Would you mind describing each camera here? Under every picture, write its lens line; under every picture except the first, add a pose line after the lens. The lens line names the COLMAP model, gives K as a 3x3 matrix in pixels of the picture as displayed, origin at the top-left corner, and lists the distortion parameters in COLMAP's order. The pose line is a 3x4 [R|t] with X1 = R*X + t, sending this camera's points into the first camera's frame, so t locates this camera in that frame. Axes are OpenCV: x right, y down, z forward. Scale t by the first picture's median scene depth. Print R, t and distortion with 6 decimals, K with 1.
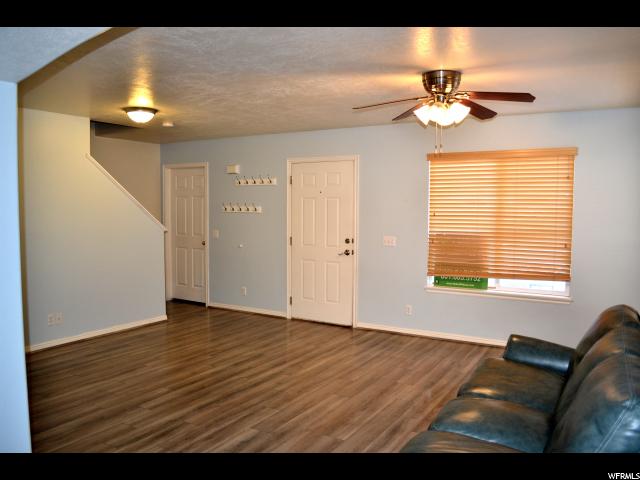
lens RADIAL K [[517.9, 0, 320.0], [0, 517.9, 240.0], [0, 0, 1]] dist [-0.087897, -0.000983]
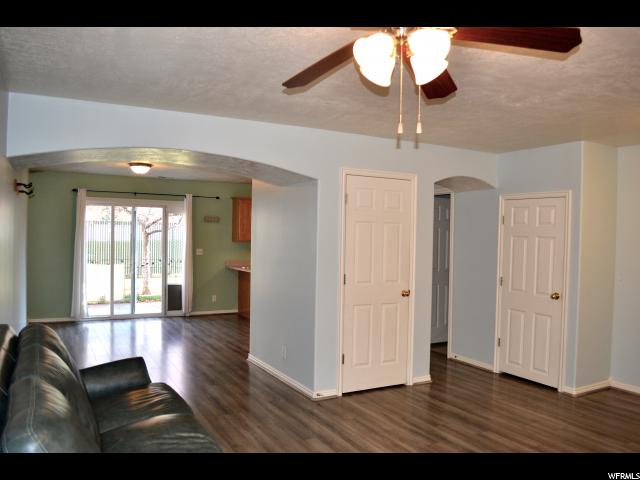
lens RADIAL K [[517.9, 0, 320.0], [0, 517.9, 240.0], [0, 0, 1]] dist [-0.087897, -0.000983]
pose [[-0.498026, -0.001379, -0.867161, 0.712720], [-0.081164, 0.995683, 0.045031, -0.084747], [0.863356, 0.092809, -0.495988, 1.155910]]
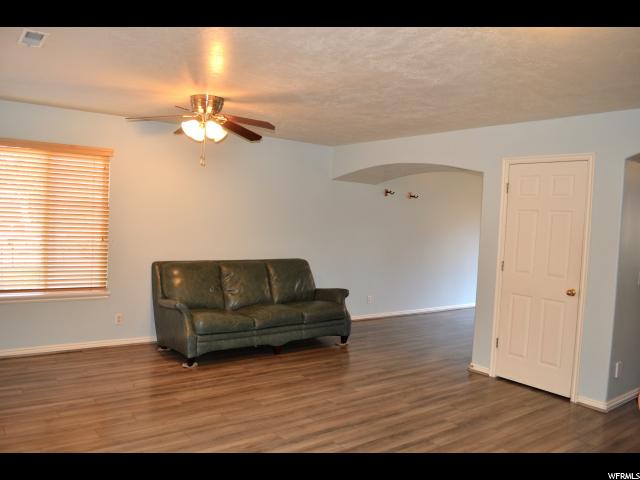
lens RADIAL K [[517.9, 0, 320.0], [0, 517.9, 240.0], [0, 0, 1]] dist [-0.087897, -0.000983]
pose [[-0.924855, -0.062512, 0.375147, -0.446060], [-0.025372, 0.994343, 0.103140, -0.121867], [-0.379472, 0.085872, -0.921210, 1.932939]]
